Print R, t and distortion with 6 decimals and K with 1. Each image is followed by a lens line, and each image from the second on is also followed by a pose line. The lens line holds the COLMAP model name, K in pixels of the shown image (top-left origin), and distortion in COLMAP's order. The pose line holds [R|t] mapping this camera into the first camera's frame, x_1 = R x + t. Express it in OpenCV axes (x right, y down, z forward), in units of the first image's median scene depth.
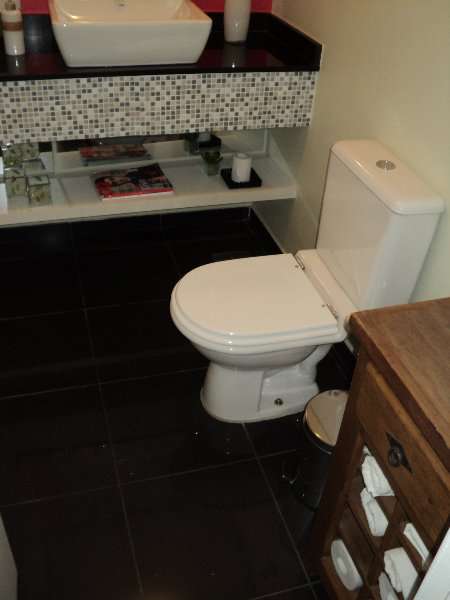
lens RADIAL K [[629.9, 0, 225.0], [0, 629.9, 300.0], [0, 0, 1]] dist [-0.212858, 0.227303]
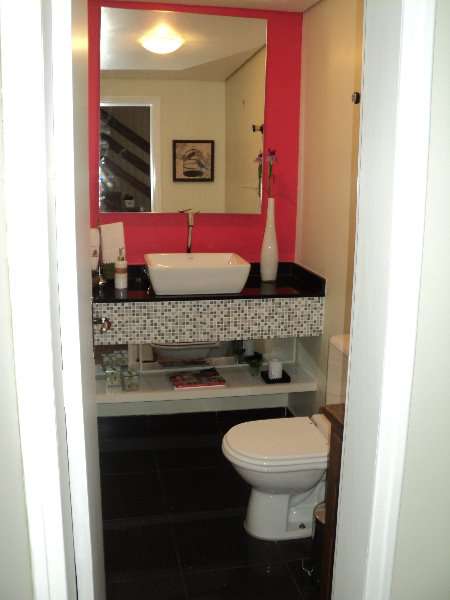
lens RADIAL K [[629.9, 0, 225.0], [0, 629.9, 300.0], [0, 0, 1]] dist [-0.212858, 0.227303]
pose [[0.995893, -0.026542, -0.086556, 0.046449], [-0.010691, 0.914891, -0.403558, 0.244467], [0.089901, 0.402827, 0.910850, -0.386402]]
